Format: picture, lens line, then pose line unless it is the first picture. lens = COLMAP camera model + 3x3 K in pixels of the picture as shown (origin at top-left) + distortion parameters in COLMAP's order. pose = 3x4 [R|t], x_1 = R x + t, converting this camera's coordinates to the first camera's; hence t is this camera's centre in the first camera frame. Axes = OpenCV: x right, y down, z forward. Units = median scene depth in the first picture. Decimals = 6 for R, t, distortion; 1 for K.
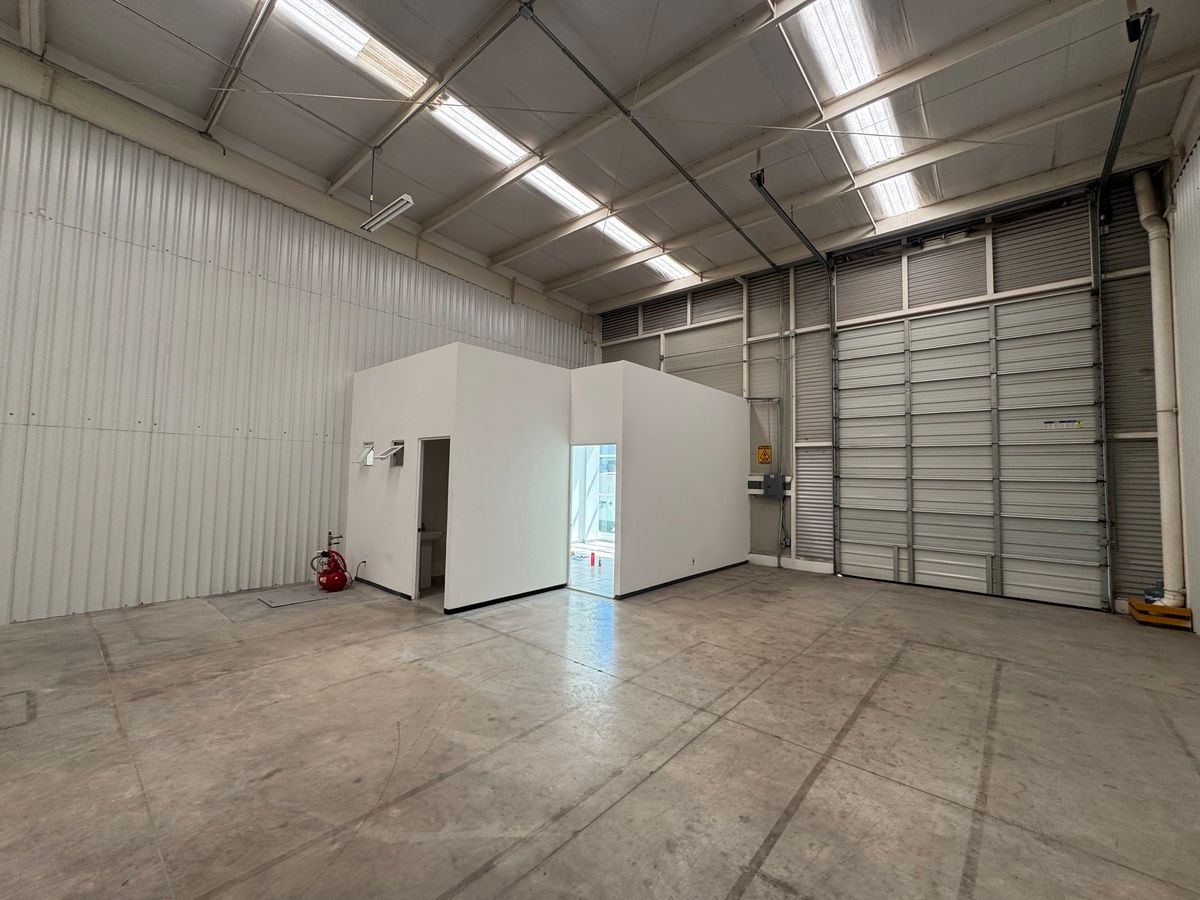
lens RADIAL K [[482.4, 0, 600.8], [0, 482.4, 447.0], [0, 0, 1]] dist [0.000832, 0.000092]
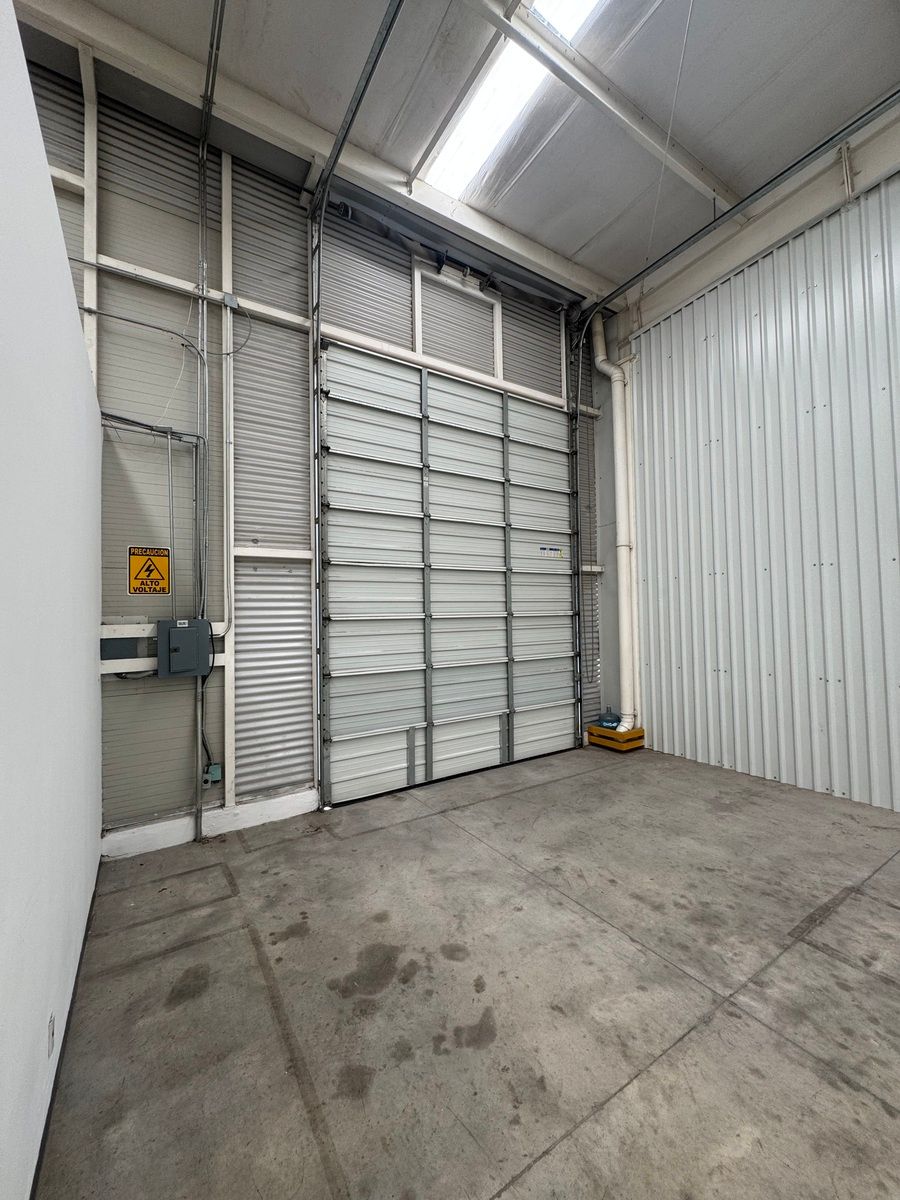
lens RADIAL K [[482.4, 0, 455.5], [0, 482.4, 600.7], [0, 0, 1]] dist [0.000832, 0.000092]
pose [[0.285933, 0.008210, 0.958215, 0.044801], [-0.027234, 0.999629, -0.000438, 0.050470], [-0.957863, -0.025970, 0.286050, 0.938174]]
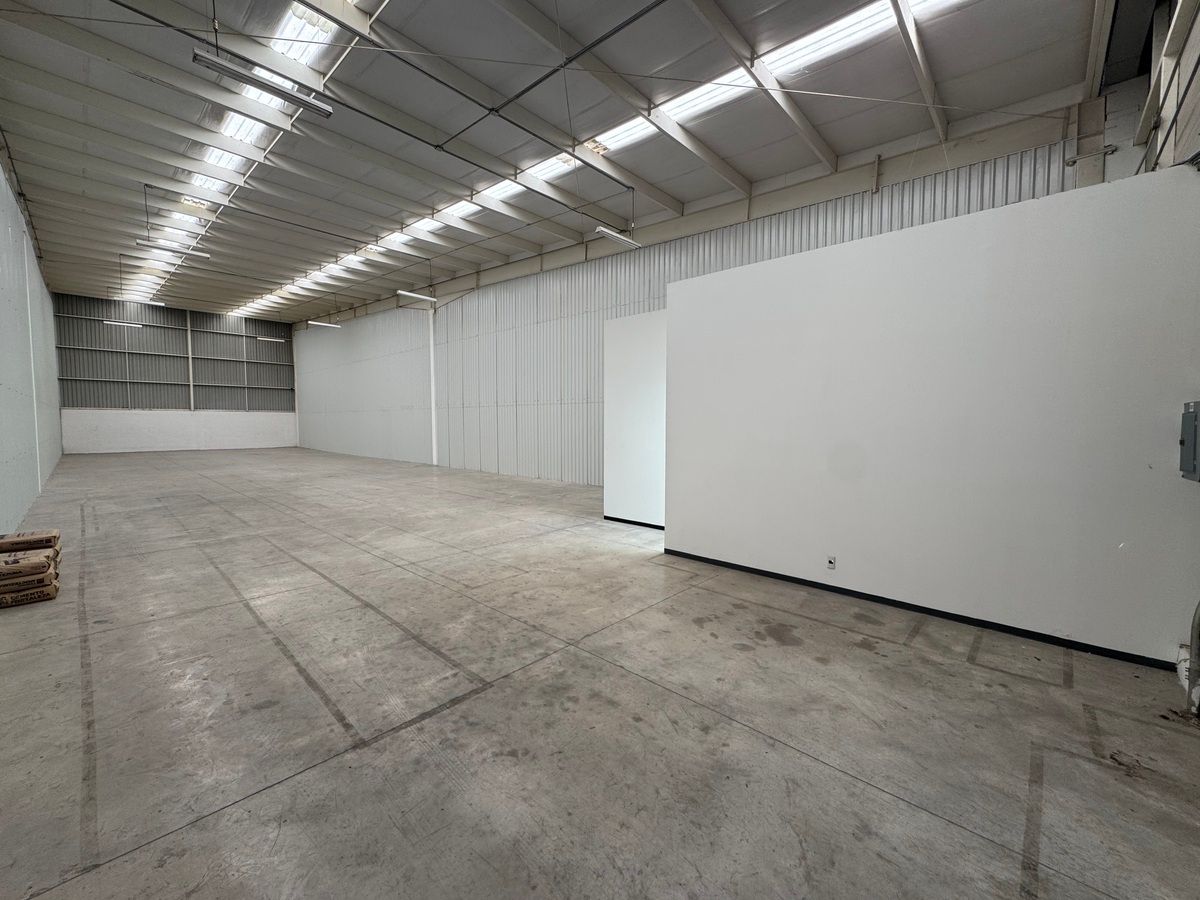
lens RADIAL K [[482.4, 0, 601.1], [0, 482.4, 447.4], [0, 0, 1]] dist [0.000832, 0.000092]
pose [[-0.043331, 0.035592, -0.998427, 0.940371], [0.054216, 0.997976, 0.033224, 0.078626], [0.997589, -0.052691, -0.045172, 0.918519]]
